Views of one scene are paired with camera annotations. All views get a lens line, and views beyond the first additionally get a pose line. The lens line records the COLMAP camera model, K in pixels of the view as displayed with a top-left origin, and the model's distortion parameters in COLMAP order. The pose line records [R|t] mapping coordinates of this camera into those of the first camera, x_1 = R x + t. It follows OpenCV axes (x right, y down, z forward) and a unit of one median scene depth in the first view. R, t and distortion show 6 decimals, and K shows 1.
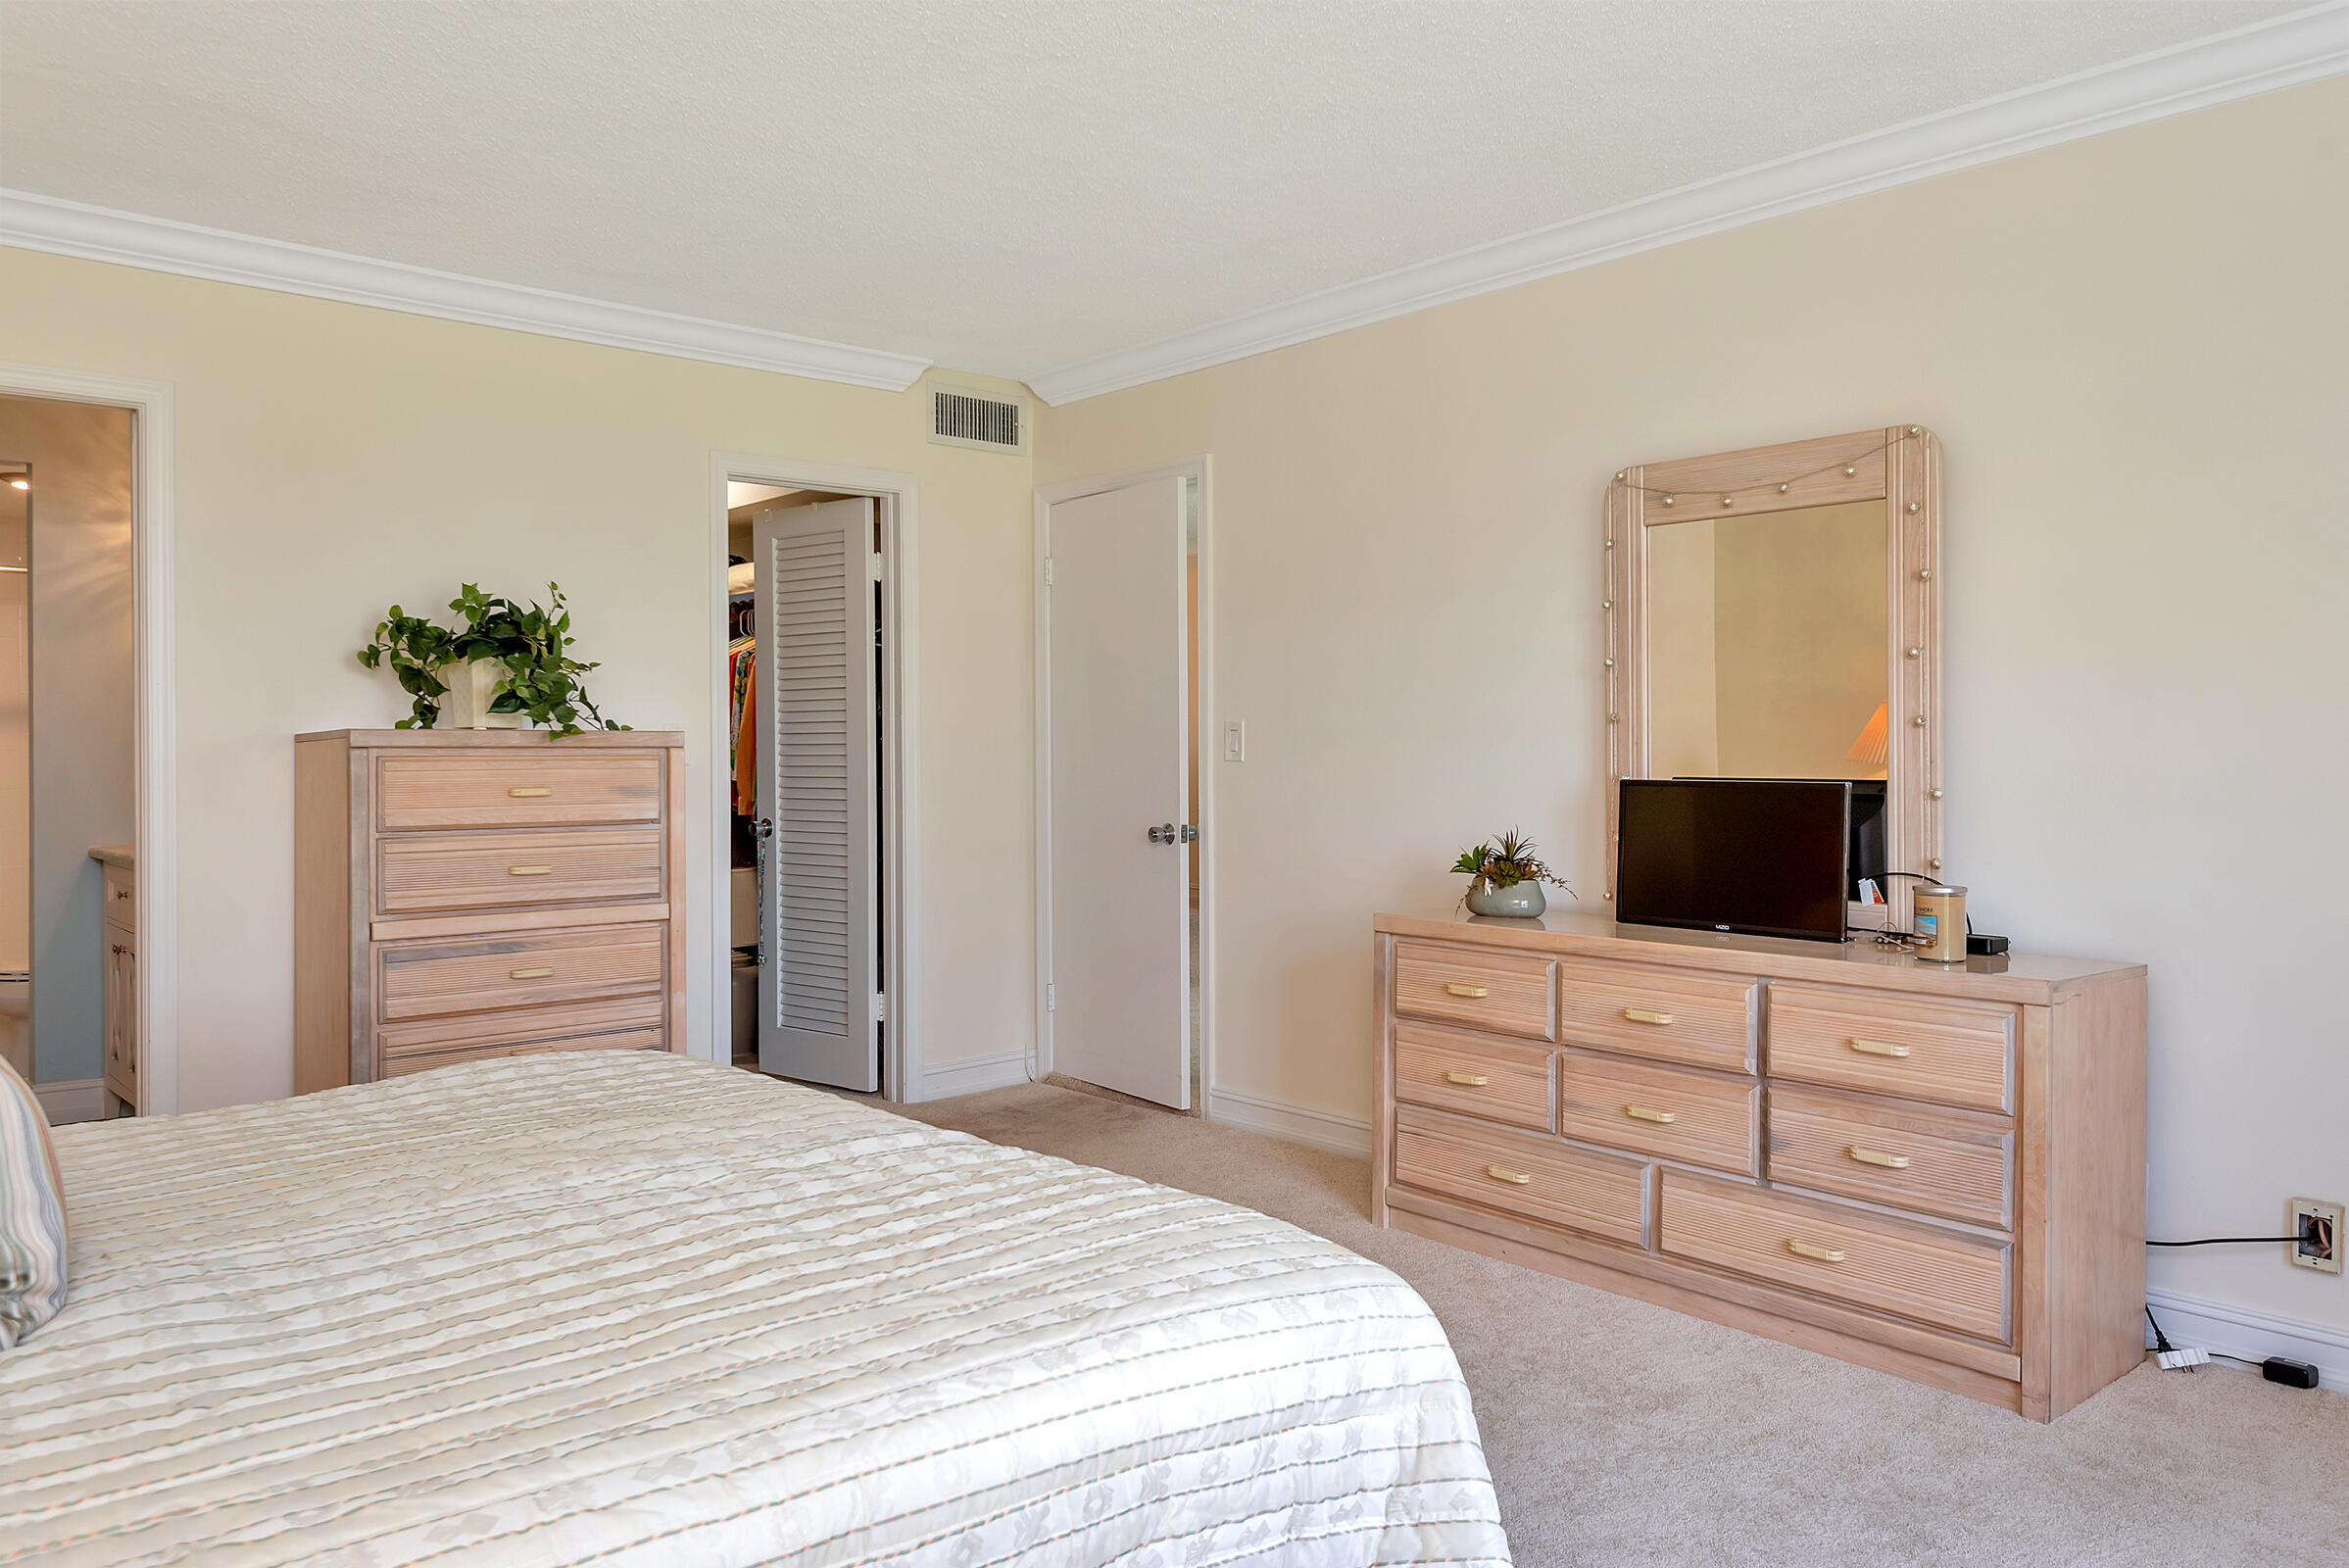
lens RADIAL K [[1655.2, 0, 1179.7], [0, 1655.2, 752.6], [0, 0, 1]] dist [0.025560, -0.001575]
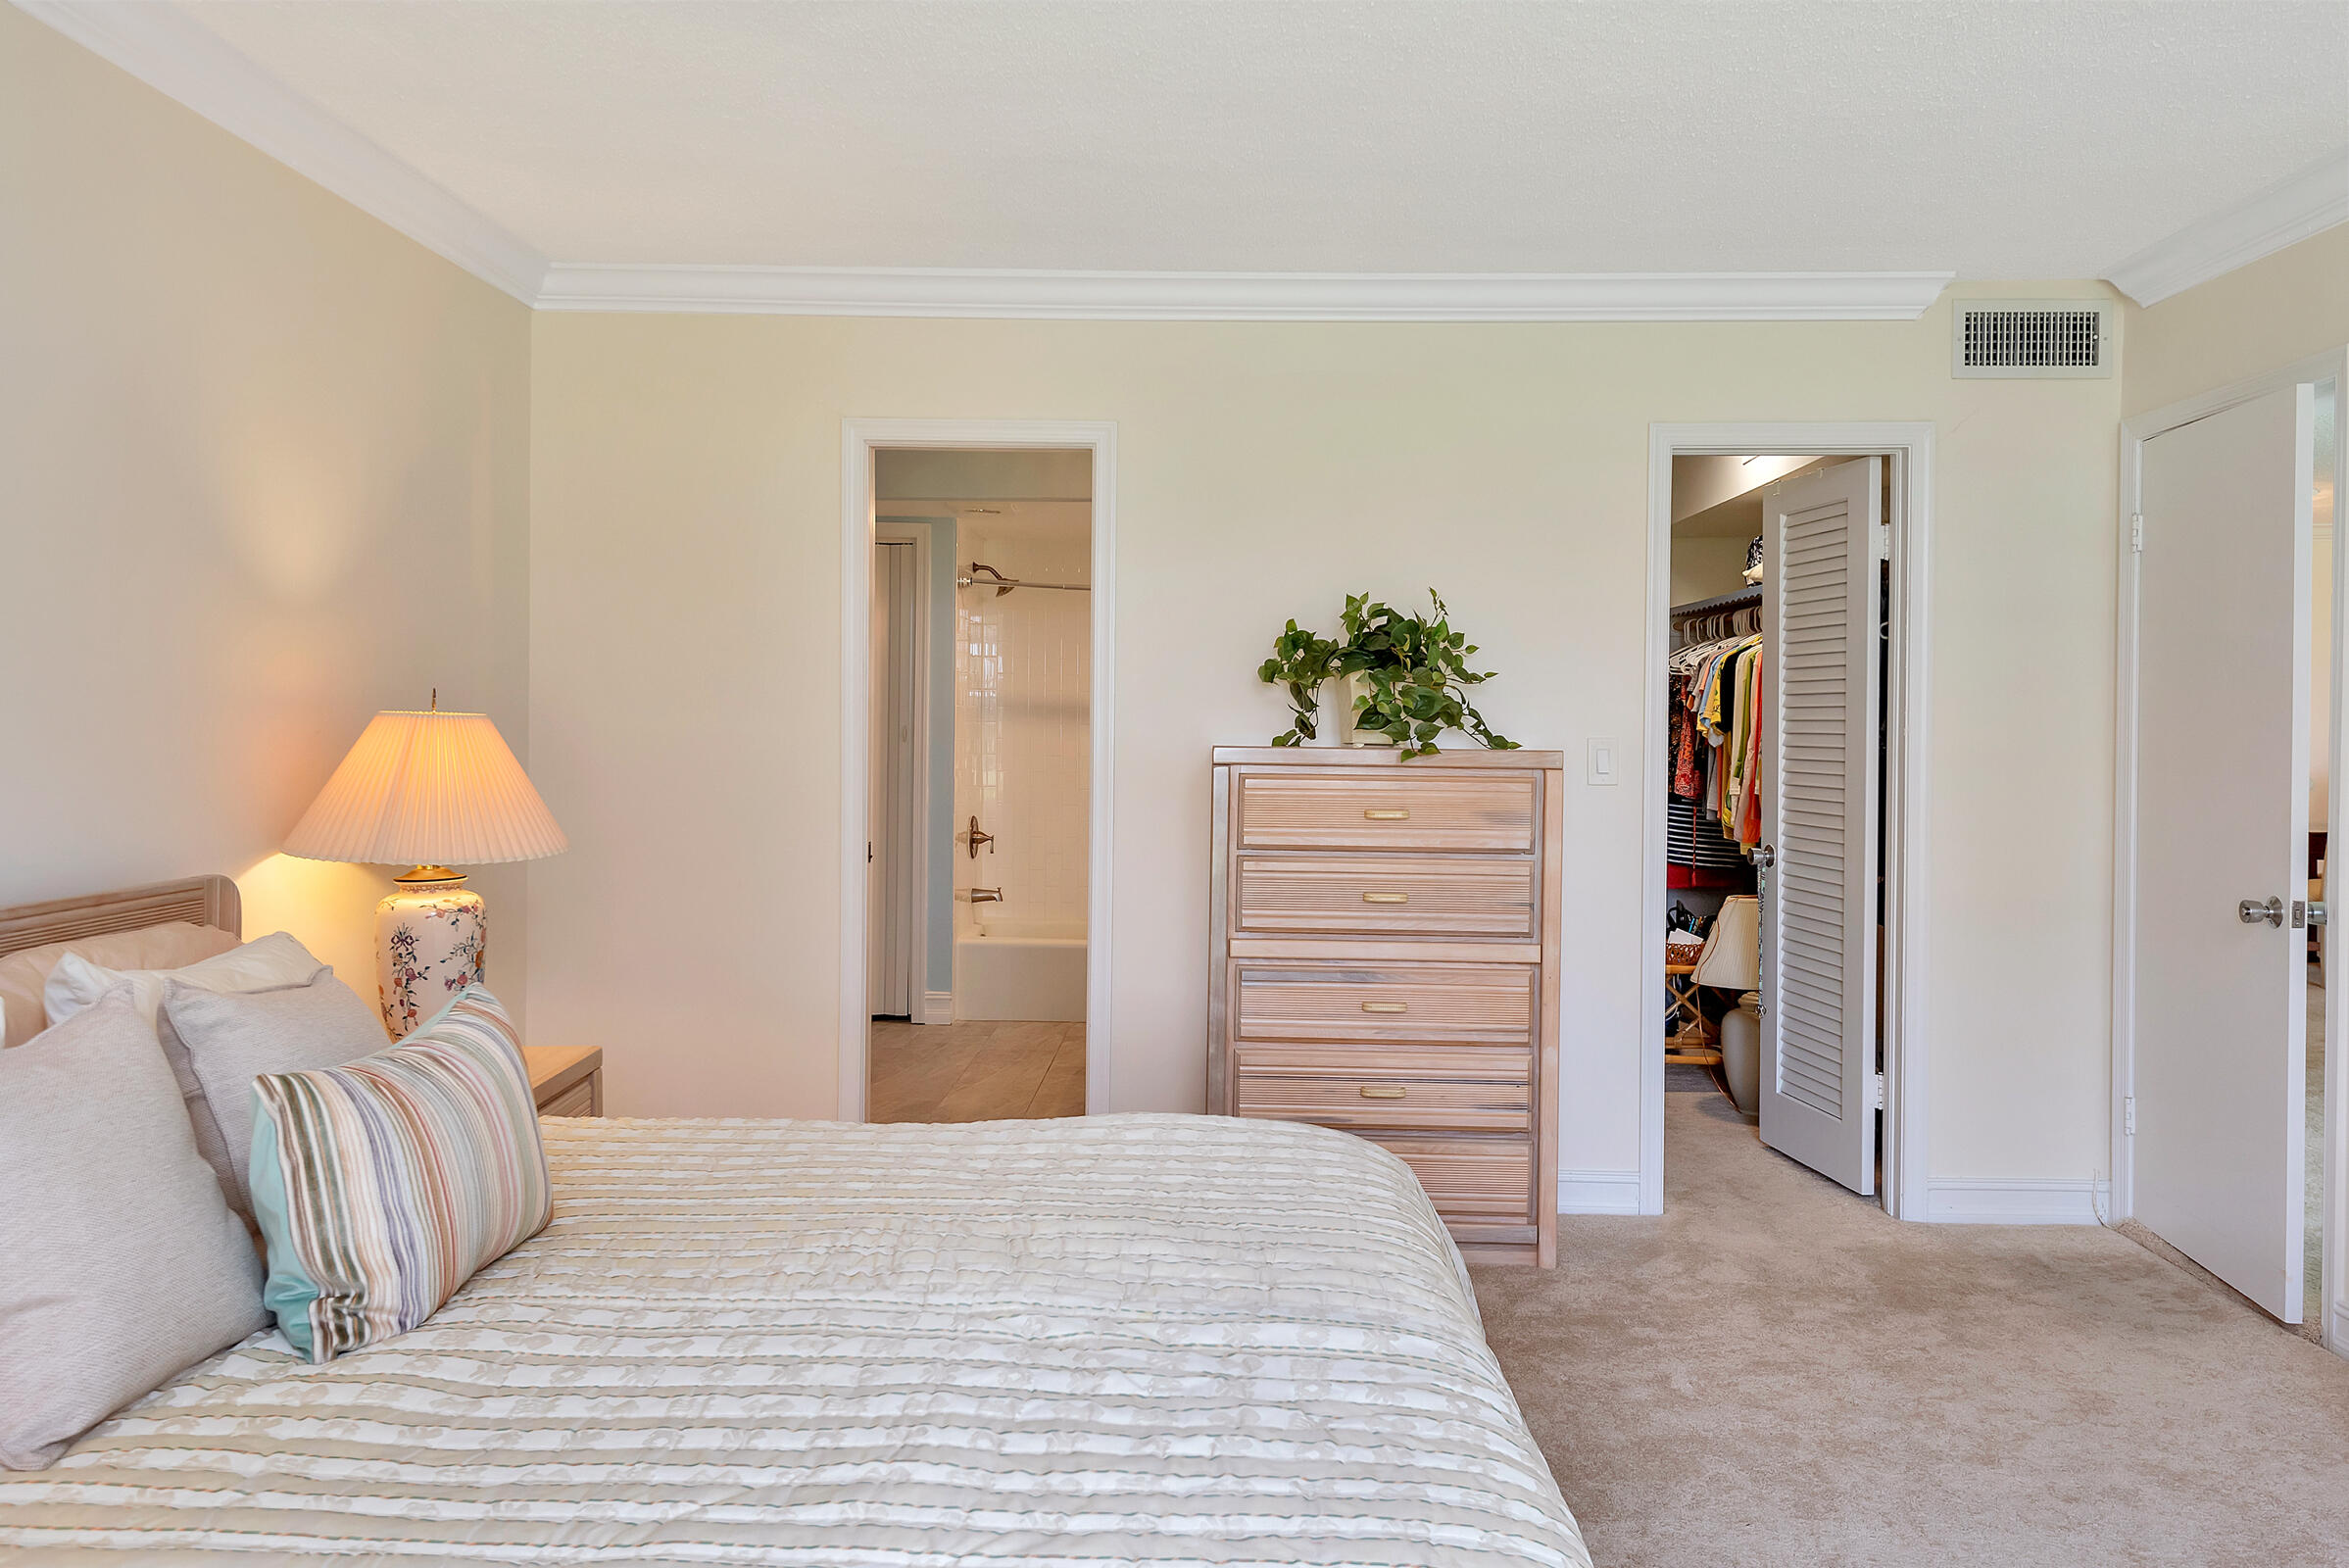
lens RADIAL K [[1694.0, 0, 1183.9], [0, 1694.0, 731.6], [0, 0, 1]] dist [0.036586, -0.030262]
pose [[0.726545, 0.016619, -0.686918, 0.180109], [-0.015865, 0.999847, 0.007410, -0.027712], [0.686935, 0.005515, 0.726698, 0.220384]]
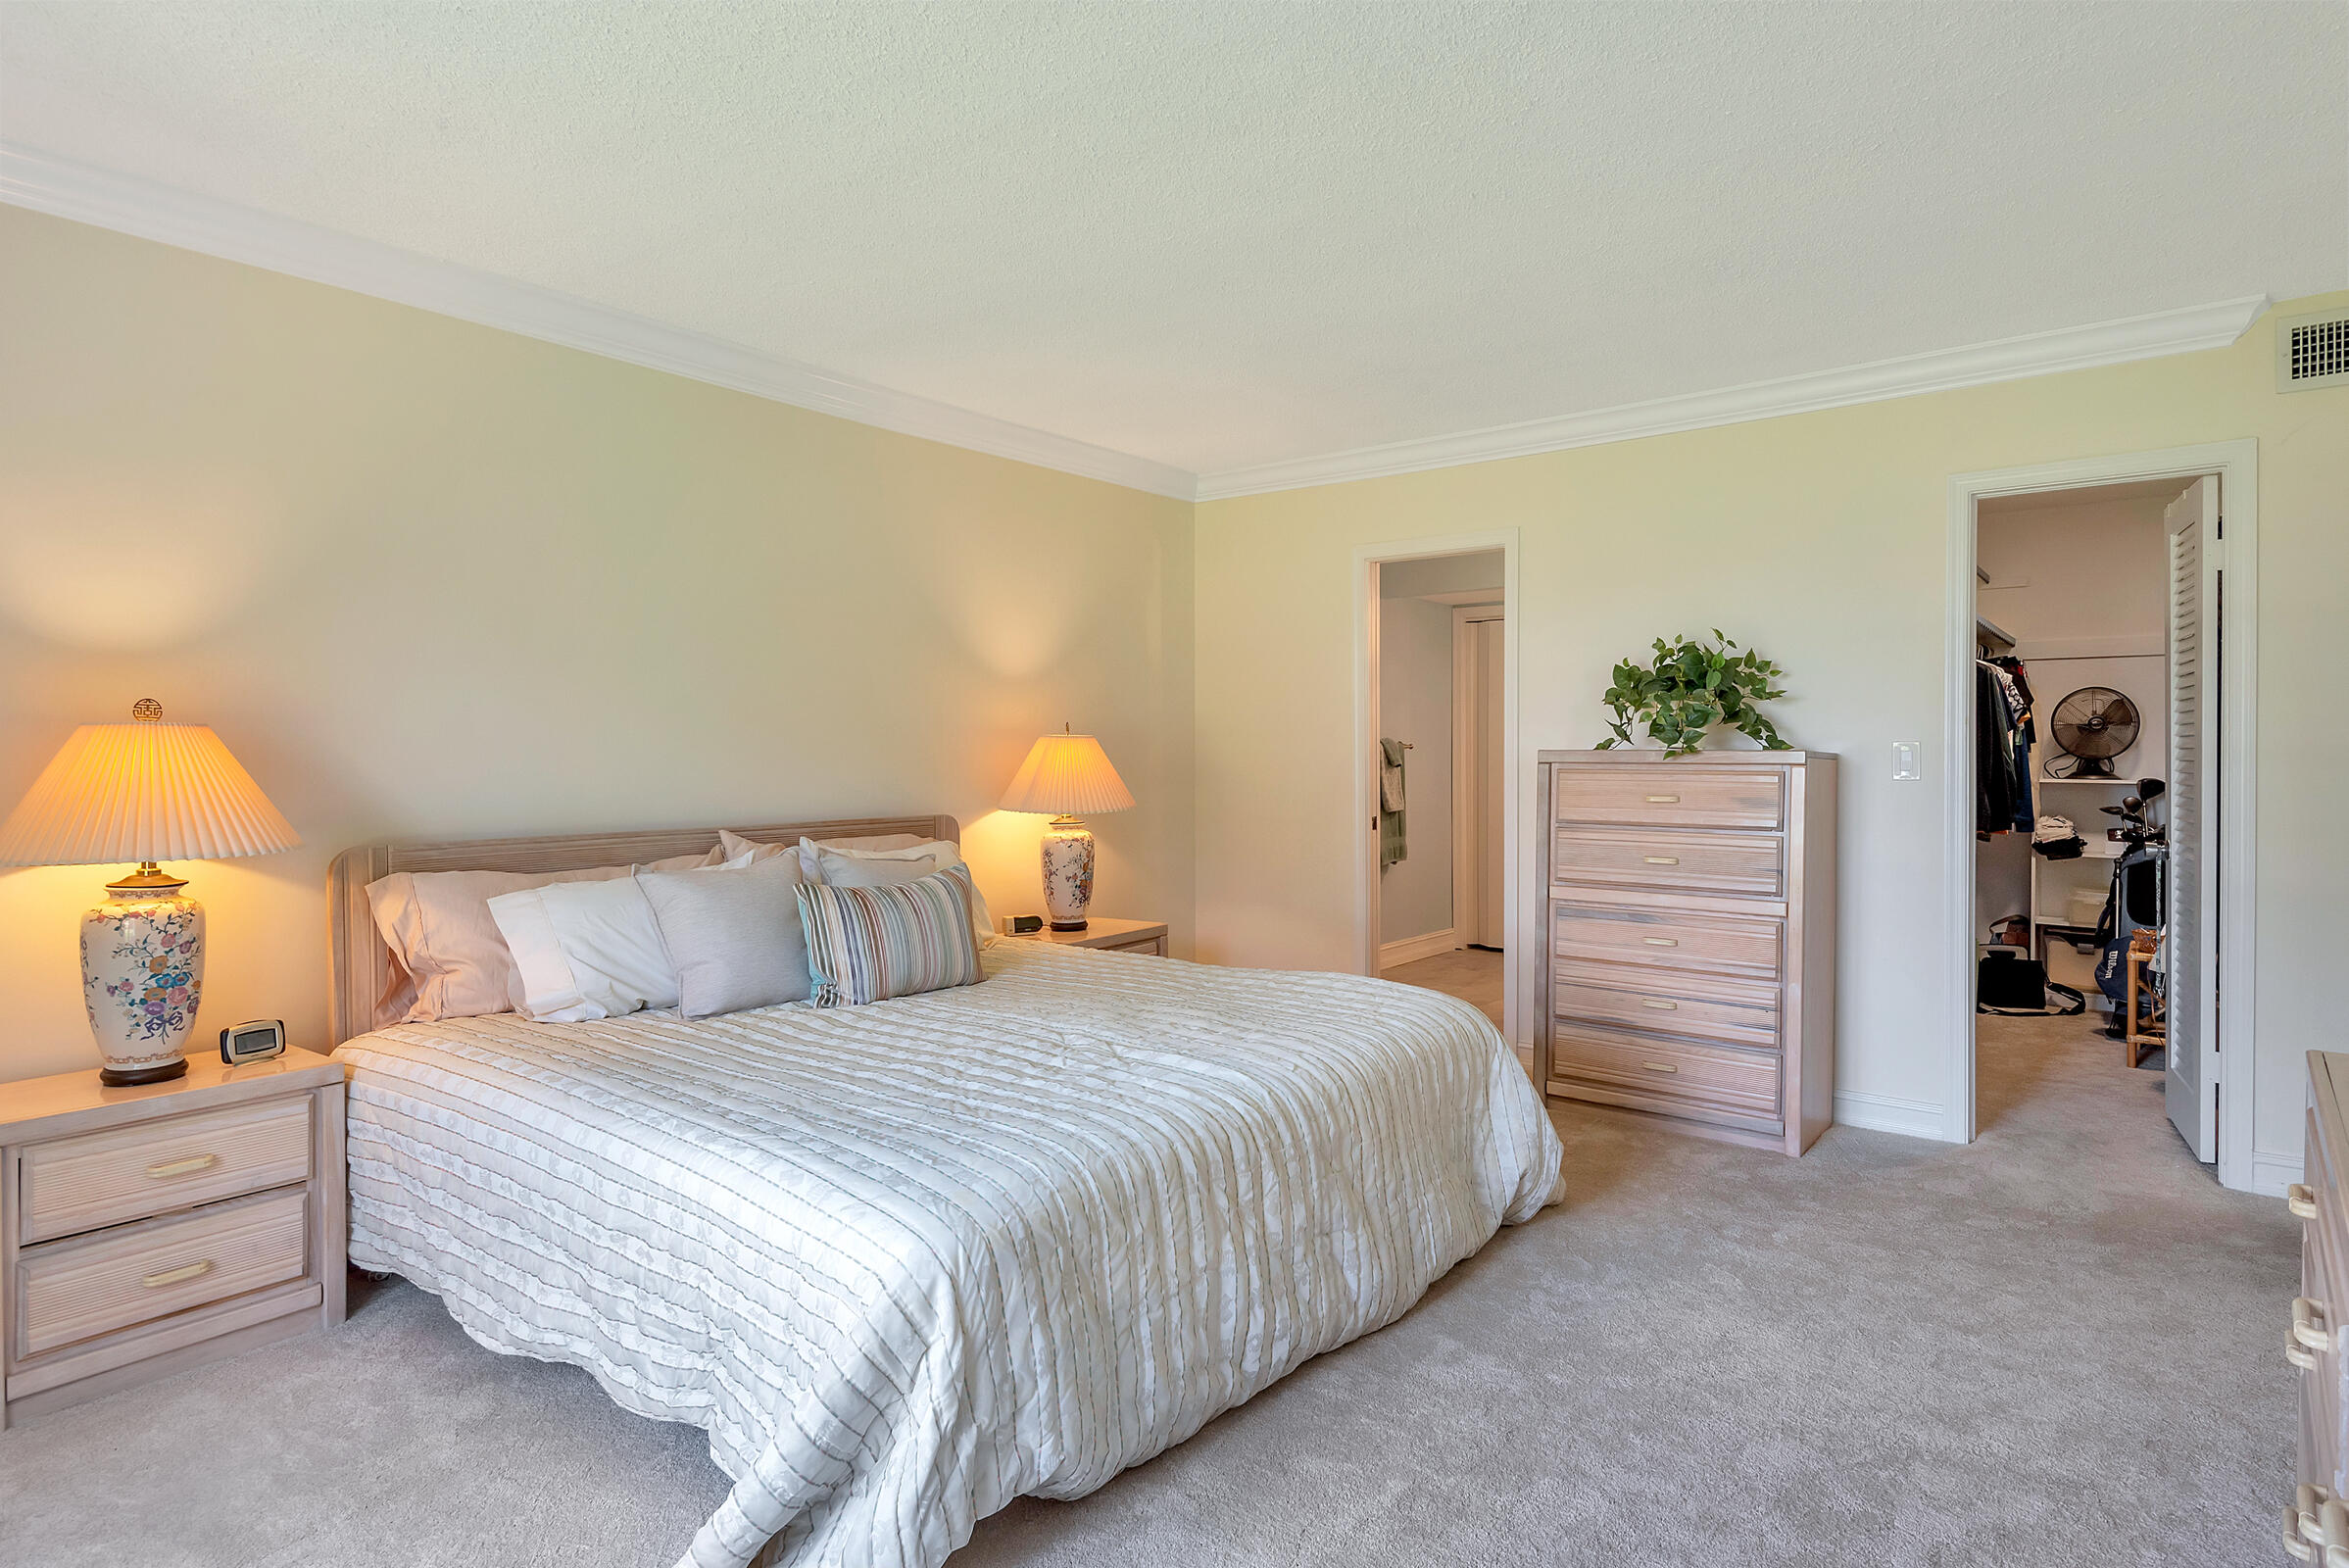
lens RADIAL K [[1247.9, 0, 1186.8], [0, 1247.9, 764.3], [0, 0, 1]] dist [0.043256, -0.031142]
pose [[0.180901, 0.013506, -0.983409, 0.475629], [-0.002637, 0.999909, 0.013248, -0.014262], [0.983498, 0.000197, 0.180920, 0.462276]]
